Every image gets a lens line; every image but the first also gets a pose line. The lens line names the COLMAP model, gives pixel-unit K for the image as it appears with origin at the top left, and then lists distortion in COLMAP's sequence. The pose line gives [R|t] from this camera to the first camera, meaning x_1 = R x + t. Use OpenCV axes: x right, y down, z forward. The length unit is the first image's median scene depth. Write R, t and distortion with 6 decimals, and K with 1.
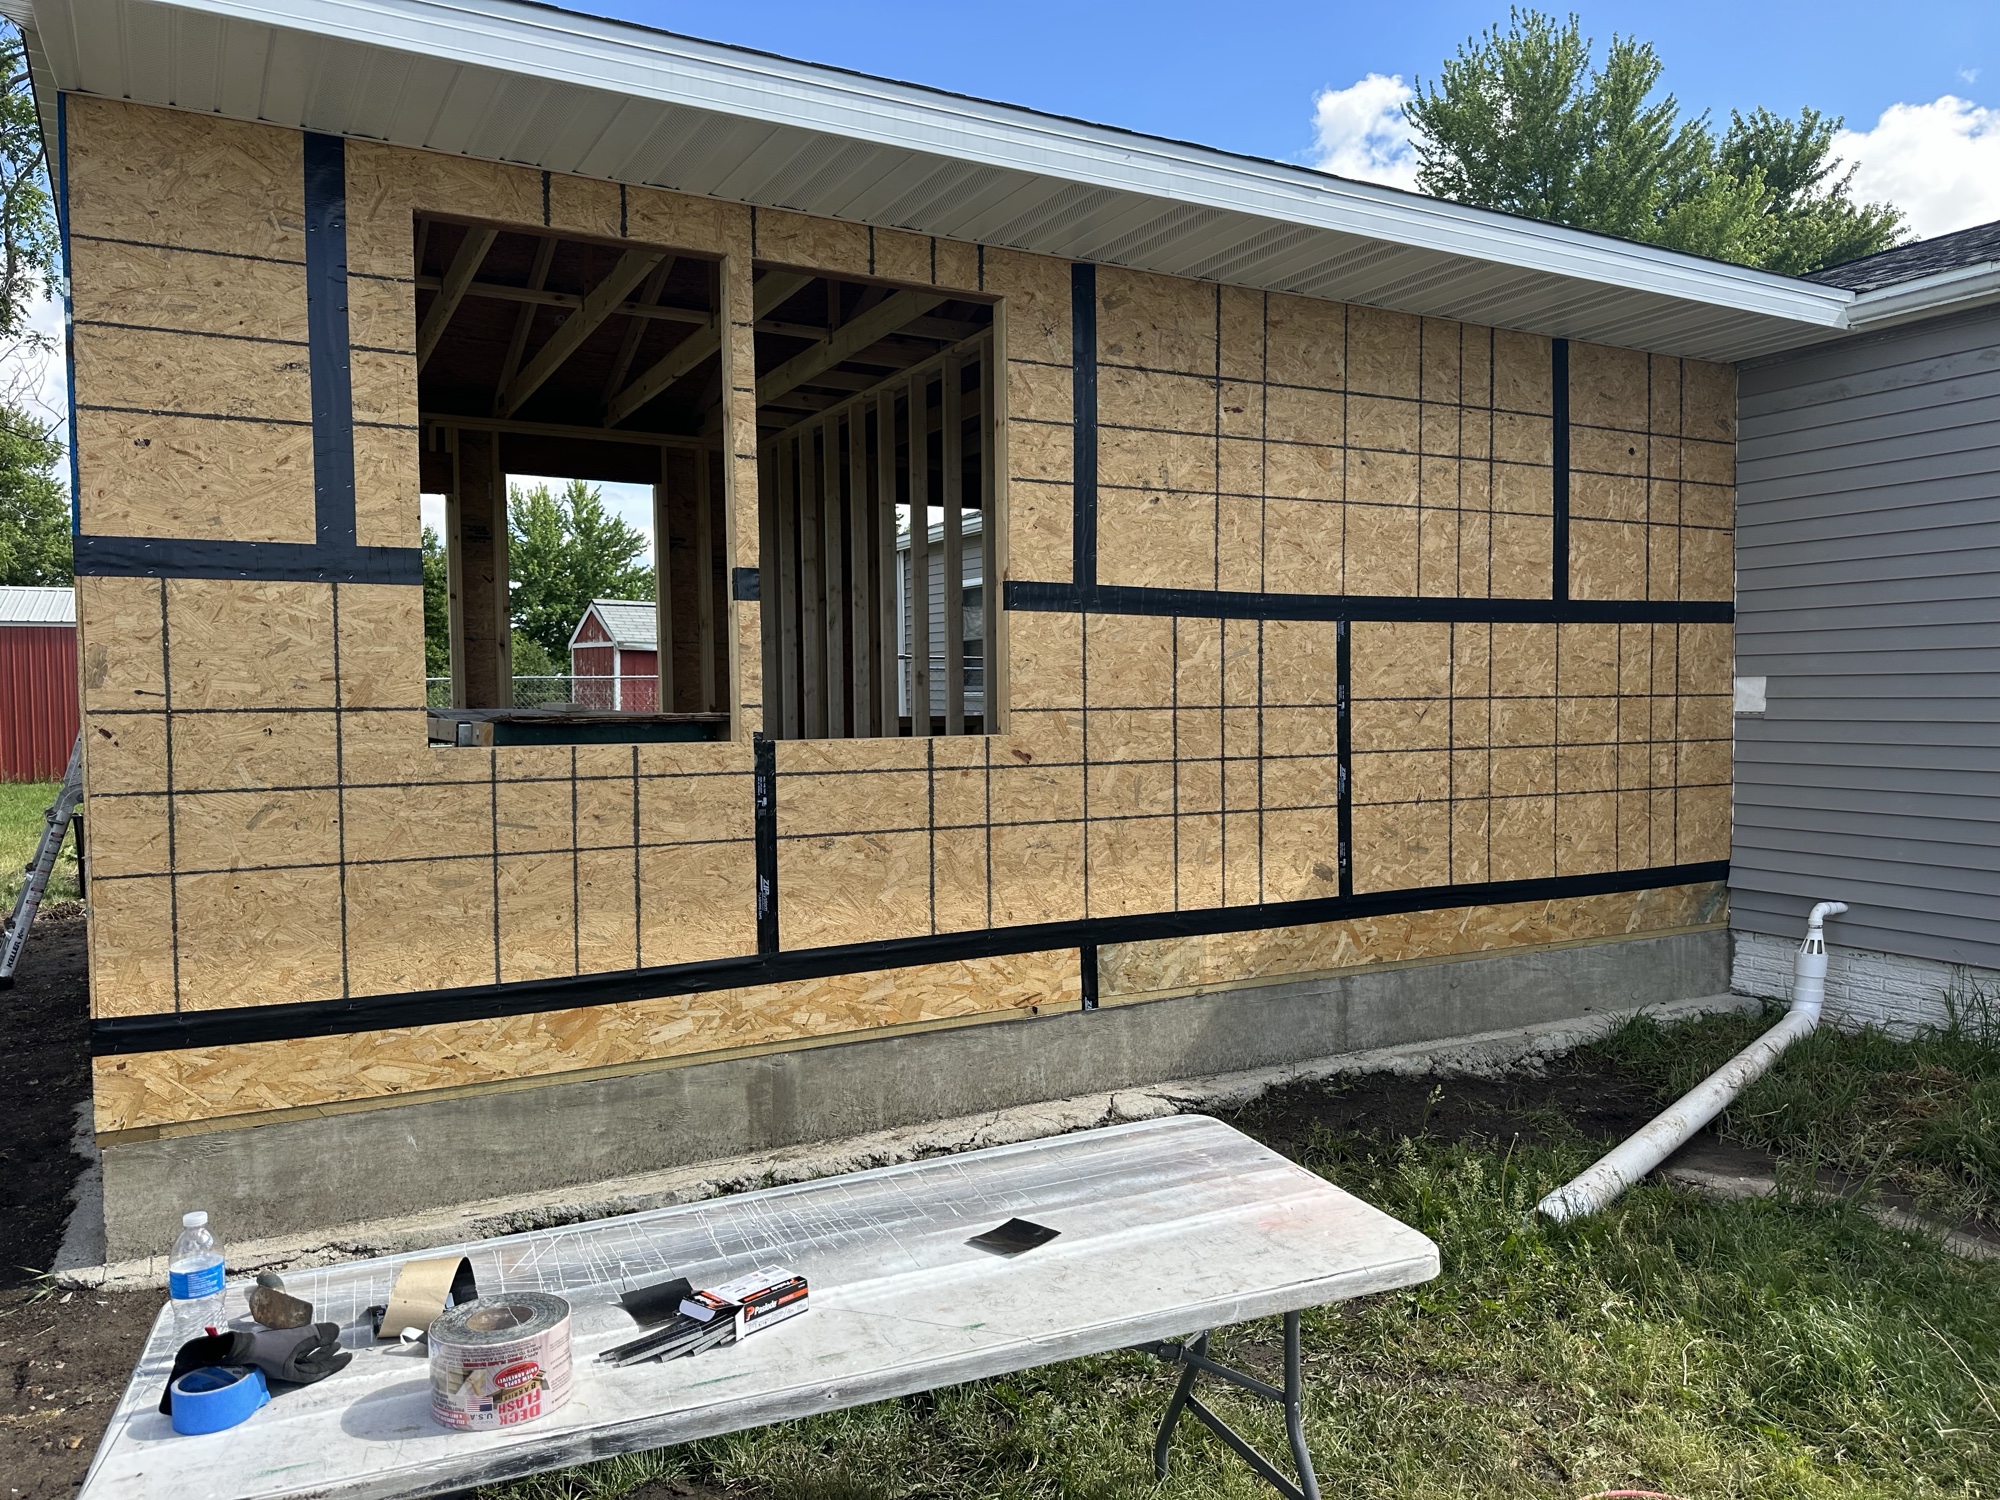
lens RADIAL K [[1396.1, 0, 969.6], [0, 1396.1, 738.4], [0, 0, 1]] dist [0.141452, -0.193534]
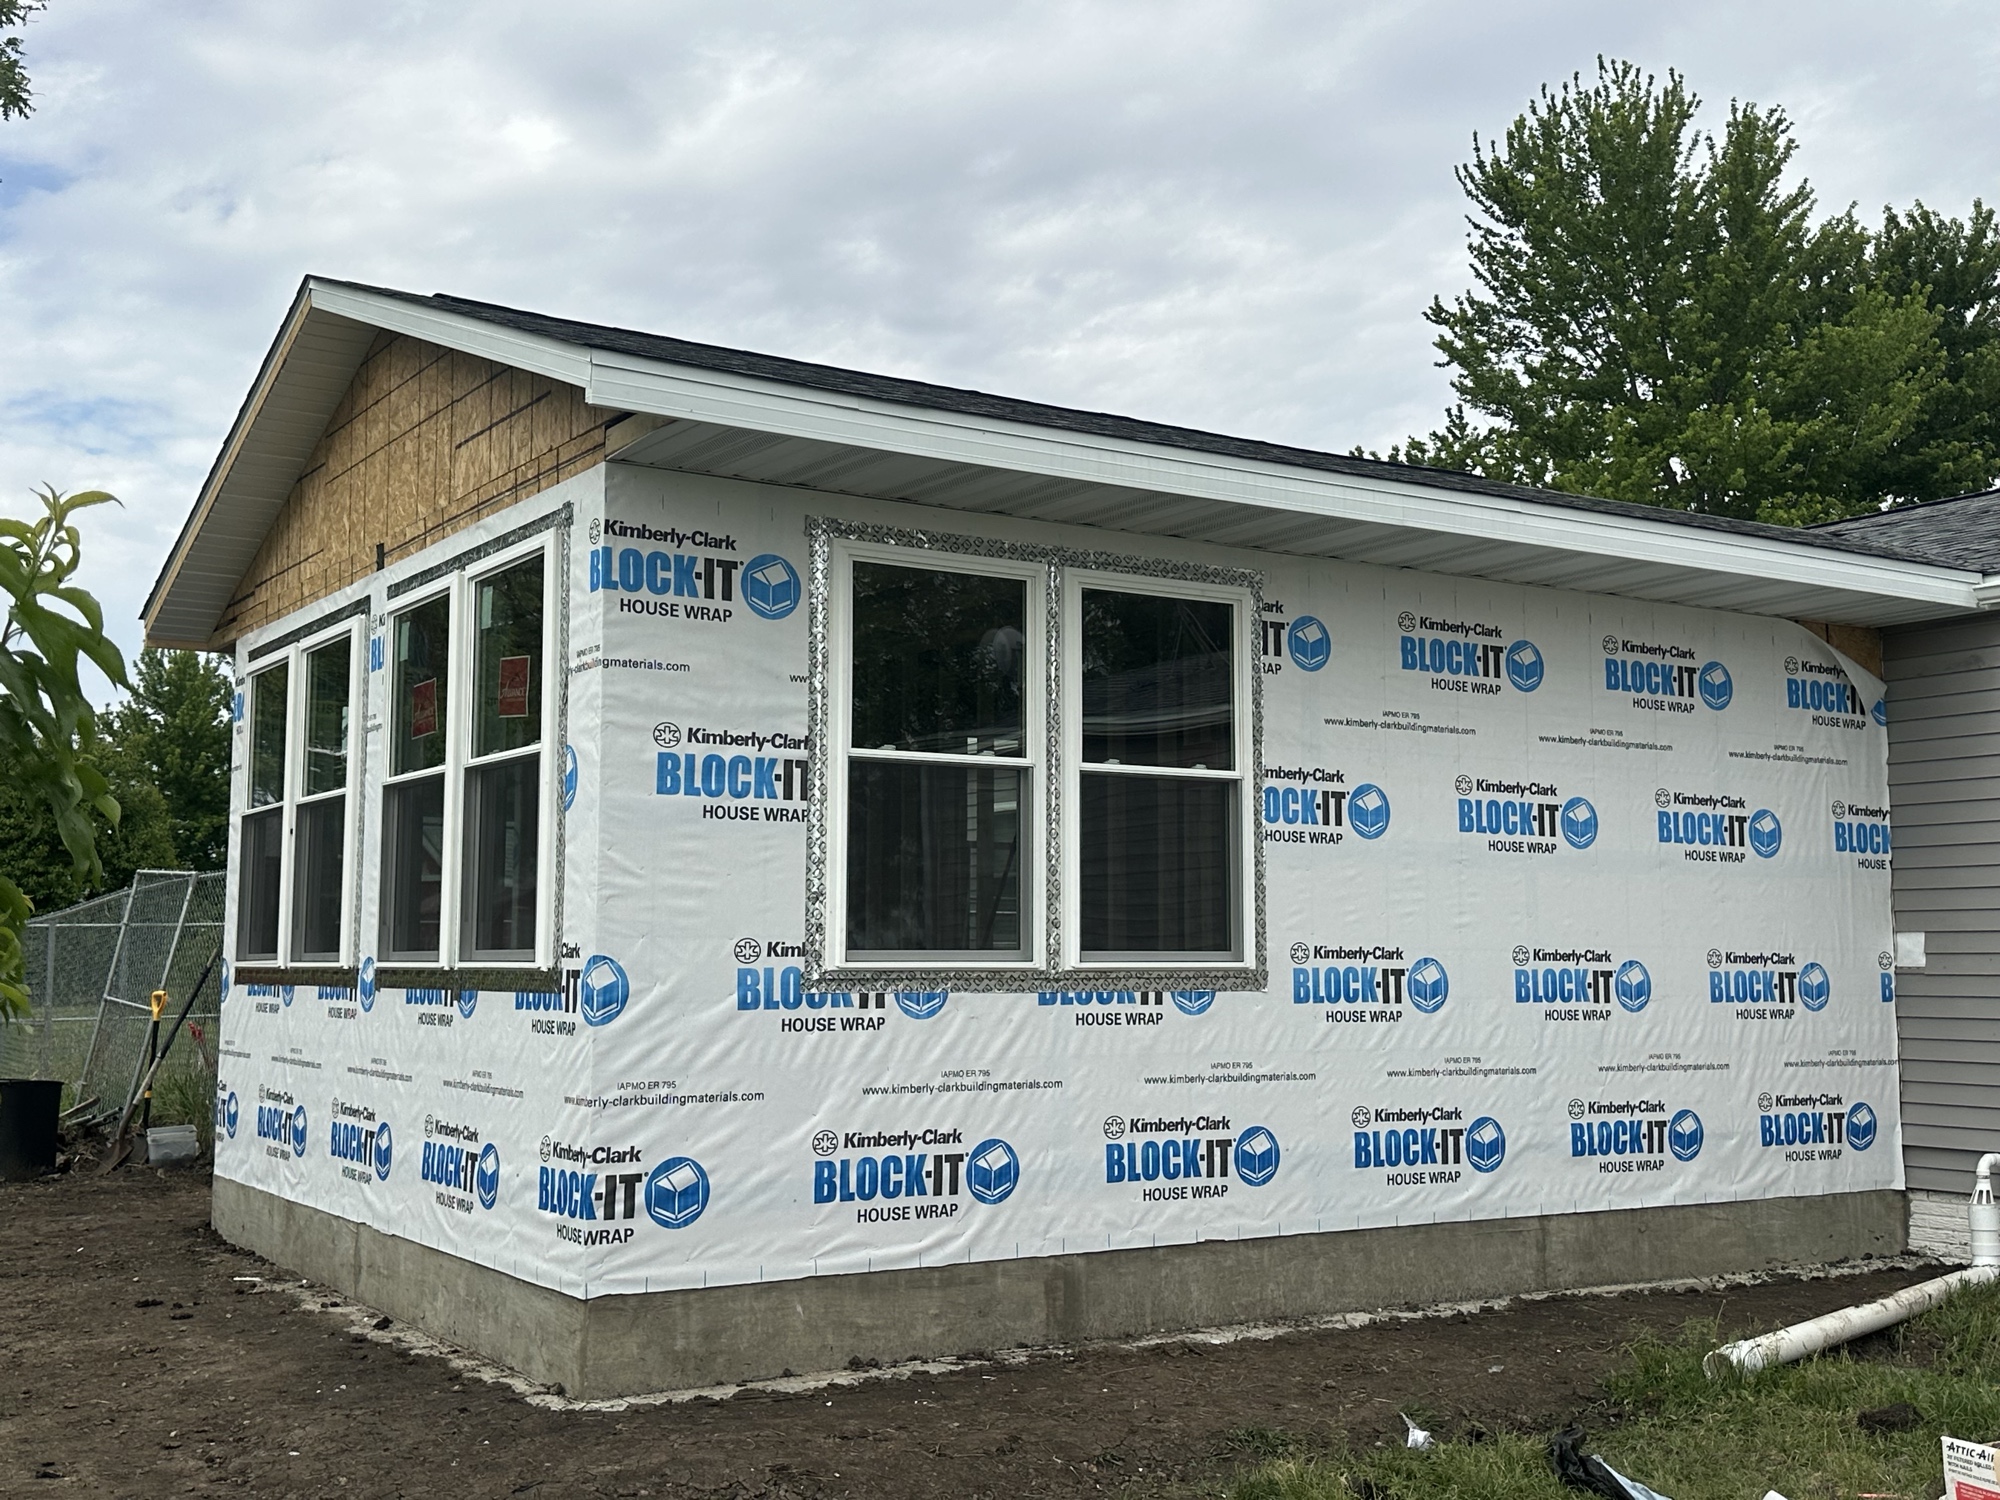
lens RADIAL K [[2145.8, 0, 947.1], [0, 2145.8, 756.3], [0, 0, 1]] dist [0.226782, -0.530942]
pose [[0.997571, 0.012612, 0.068513, -0.253902], [-0.004069, 0.992346, -0.123425, 0.032120], [-0.069545, 0.122846, 0.989986, -0.532398]]
